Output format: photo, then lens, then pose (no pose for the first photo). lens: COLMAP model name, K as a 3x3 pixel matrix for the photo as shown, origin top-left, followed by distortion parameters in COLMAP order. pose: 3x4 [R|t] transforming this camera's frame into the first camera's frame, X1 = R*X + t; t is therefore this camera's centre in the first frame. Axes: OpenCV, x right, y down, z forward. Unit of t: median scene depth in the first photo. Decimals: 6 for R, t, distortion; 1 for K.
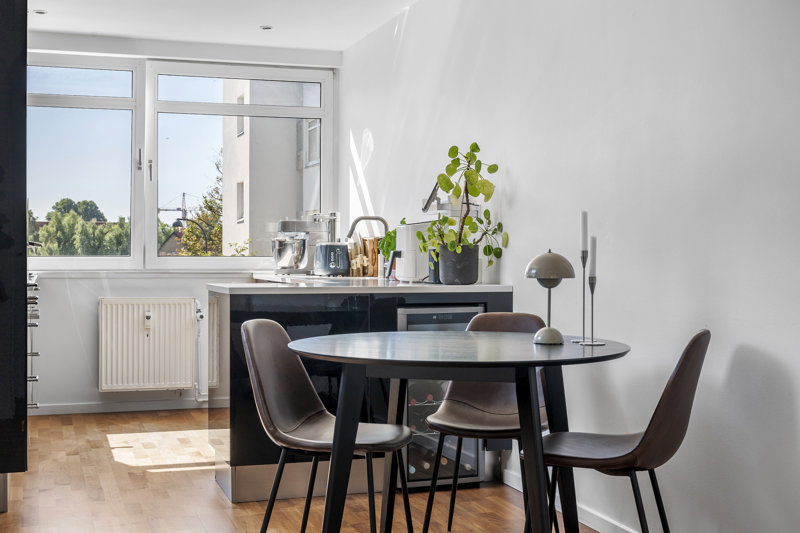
lens RADIAL K [[1048.5, 0, 399.4], [0, 1048.5, 259.5], [0, 0, 1]] dist [-0.013072, 0.000000]
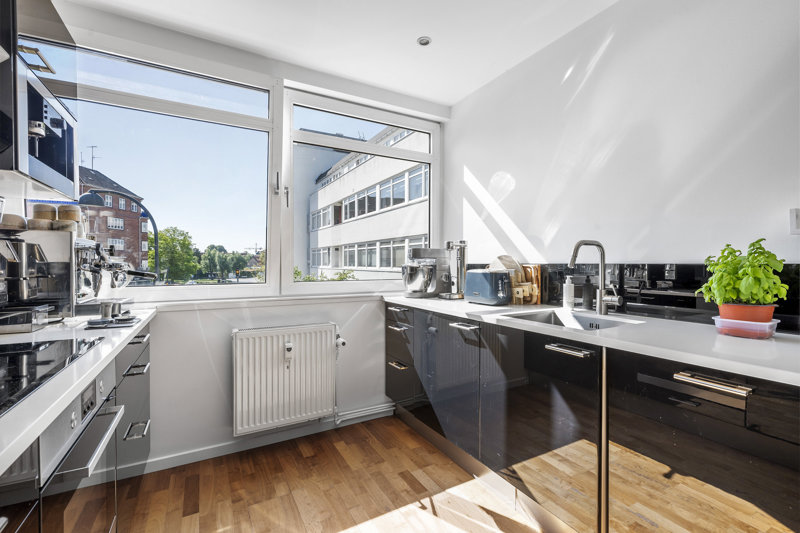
lens RADIAL K [[351.8, 0, 403.0], [0, 351.8, 266.1], [0, 0, 1]] dist [-0.003090, -0.000024]
pose [[0.982092, -0.003491, 0.188368, -0.194540], [0.003342, 0.999994, 0.001106, -0.019108], [-0.188371, -0.000457, 0.982098, 0.656646]]
